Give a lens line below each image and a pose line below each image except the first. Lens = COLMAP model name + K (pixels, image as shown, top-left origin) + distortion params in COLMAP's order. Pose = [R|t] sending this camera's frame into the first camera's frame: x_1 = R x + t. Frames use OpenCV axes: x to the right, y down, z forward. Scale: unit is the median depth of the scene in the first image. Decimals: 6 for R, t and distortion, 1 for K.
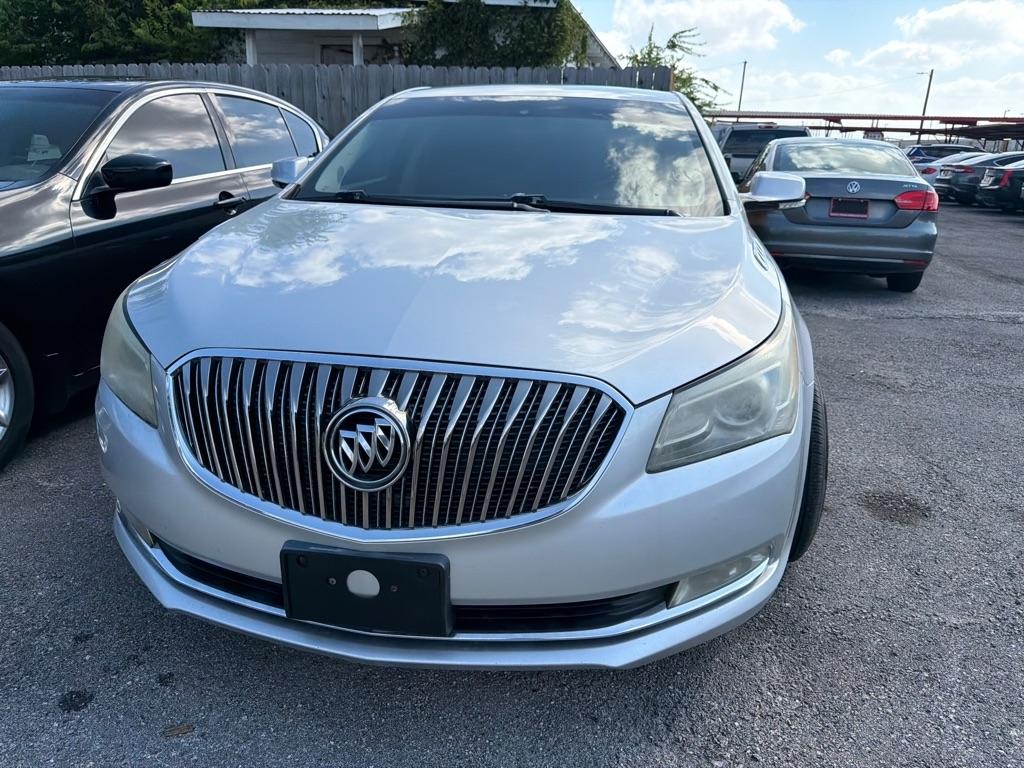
lens RADIAL K [[734.7, 0, 520.5], [0, 734.7, 378.1], [0, 0, 1]] dist [0.002466, -0.011825]
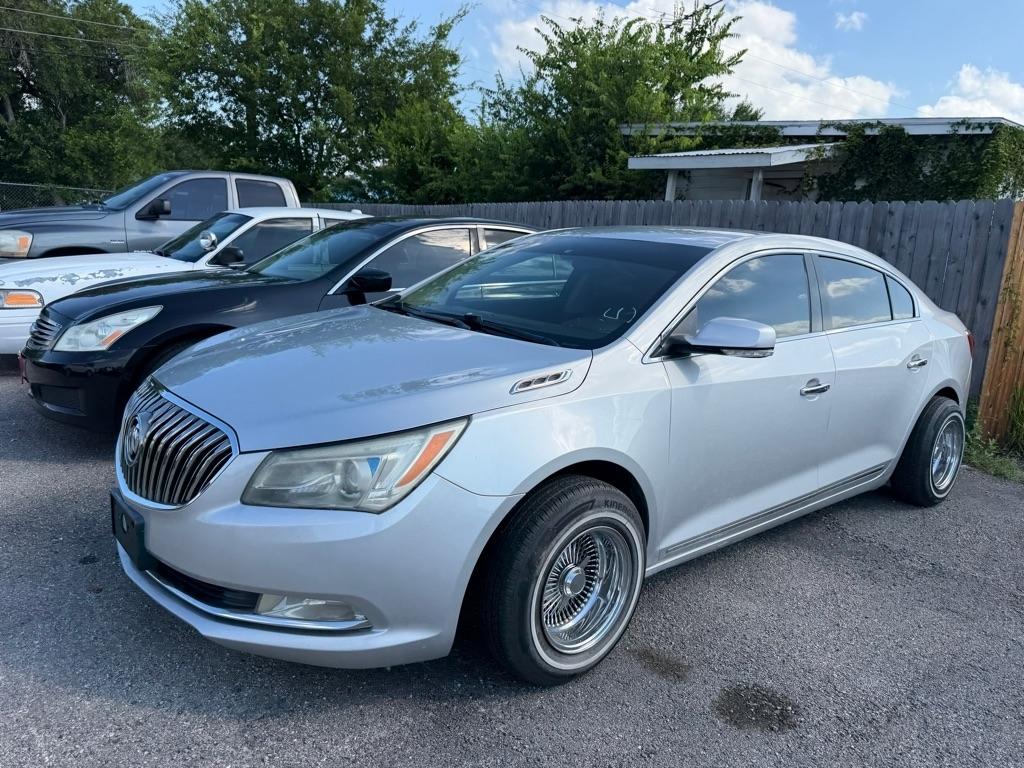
lens RADIAL K [[734.7, 0, 520.5], [0, 734.7, 378.1], [0, 0, 1]] dist [0.002466, -0.011825]
pose [[0.764546, 0.142920, -0.628525, 0.544362], [-0.237563, 0.968943, -0.068647, -0.050329], [0.599194, 0.201798, 0.774754, 0.068317]]
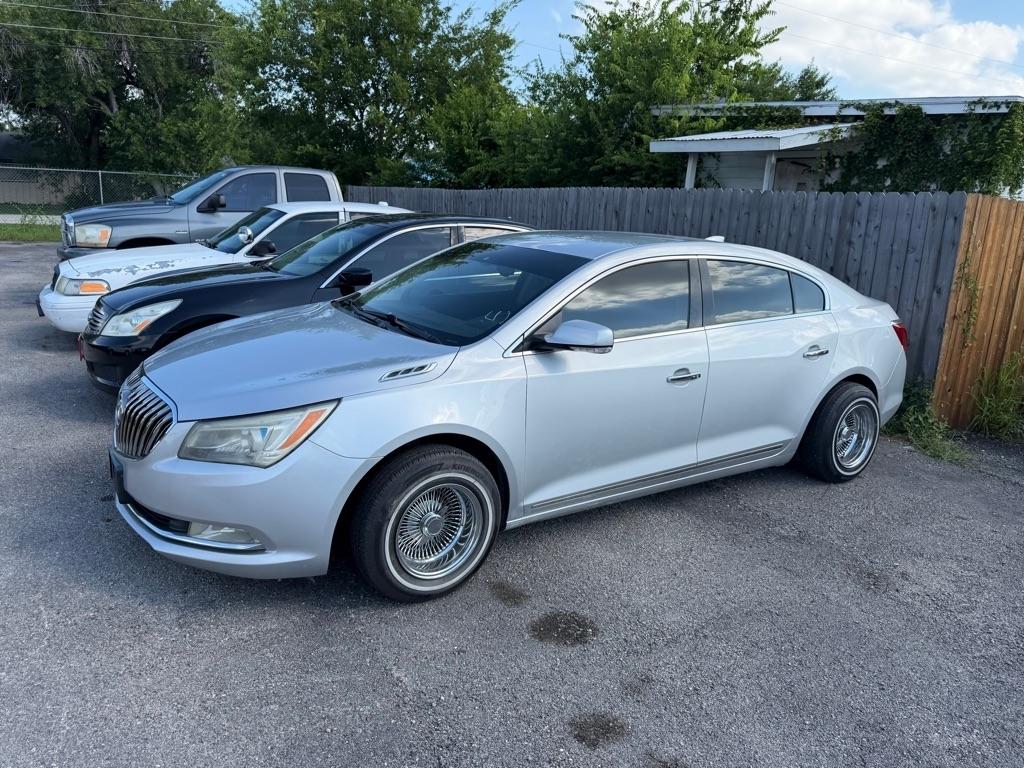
lens RADIAL K [[727.7, 0, 500.5], [0, 727.7, 368.0], [0, 0, 1]] dist [0.004707, -0.011504]
pose [[0.674087, 0.170867, -0.718618, 0.809603], [-0.253910, 0.967193, -0.008204, -0.117547], [0.693640, 0.187995, 0.695357, 0.072210]]
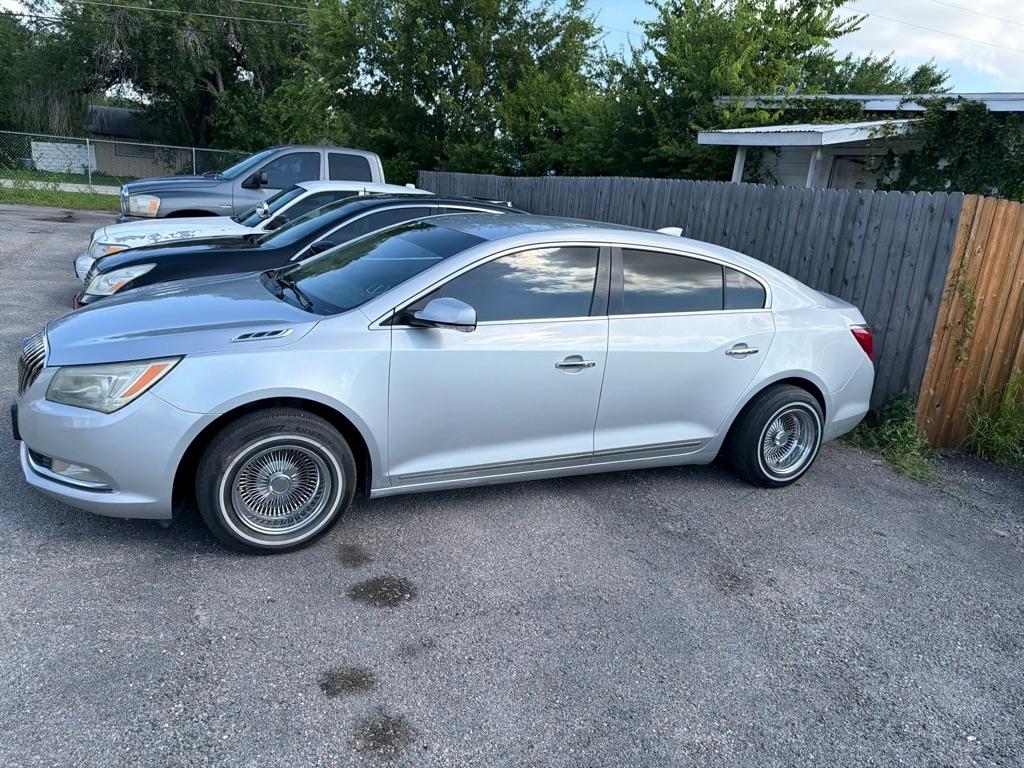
lens RADIAL K [[725.6, 0, 506.3], [0, 725.6, 389.6], [0, 0, 1]] dist [-0.001576, -0.006790]
pose [[0.567753, 0.244319, -0.786107, 0.993643], [-0.317530, 0.946039, 0.064695, -0.177656], [0.759494, 0.212882, 0.614695, 0.270051]]
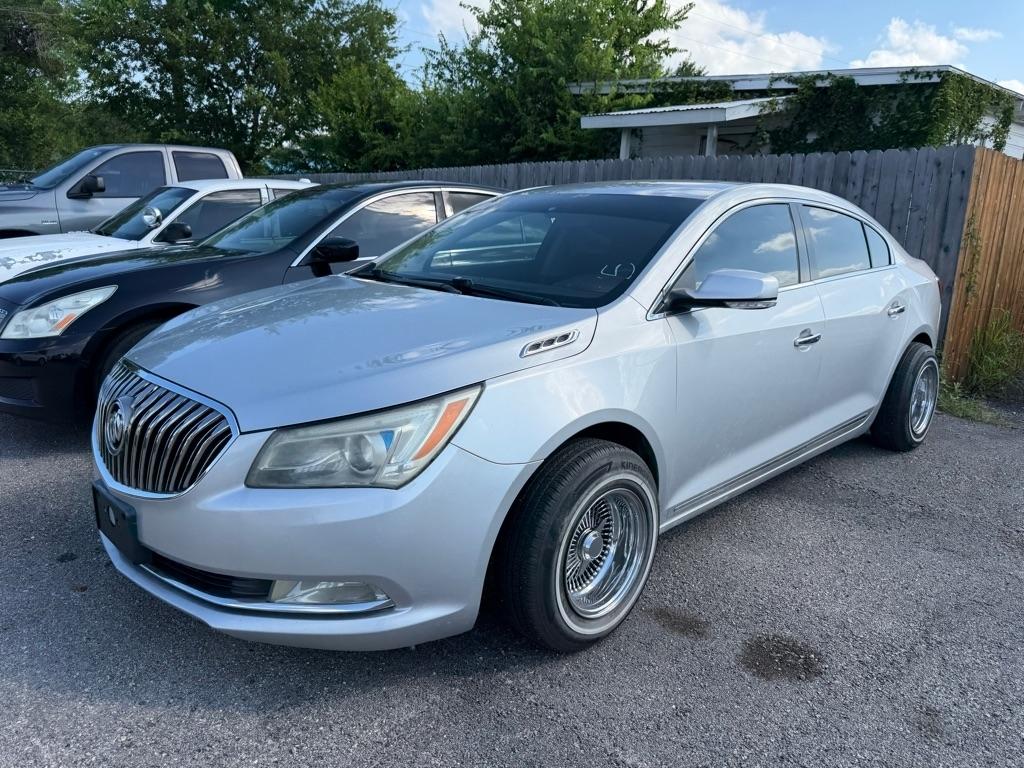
lens RADIAL K [[736.0, 0, 520.1], [0, 736.0, 387.3], [0, 0, 1]] dist [-0.000981, -0.008776]
pose [[0.811257, 0.134878, -0.568921, 0.493270], [-0.184968, 0.982259, -0.030886, -0.036104], [0.554662, 0.130289, 0.821812, 0.062212]]
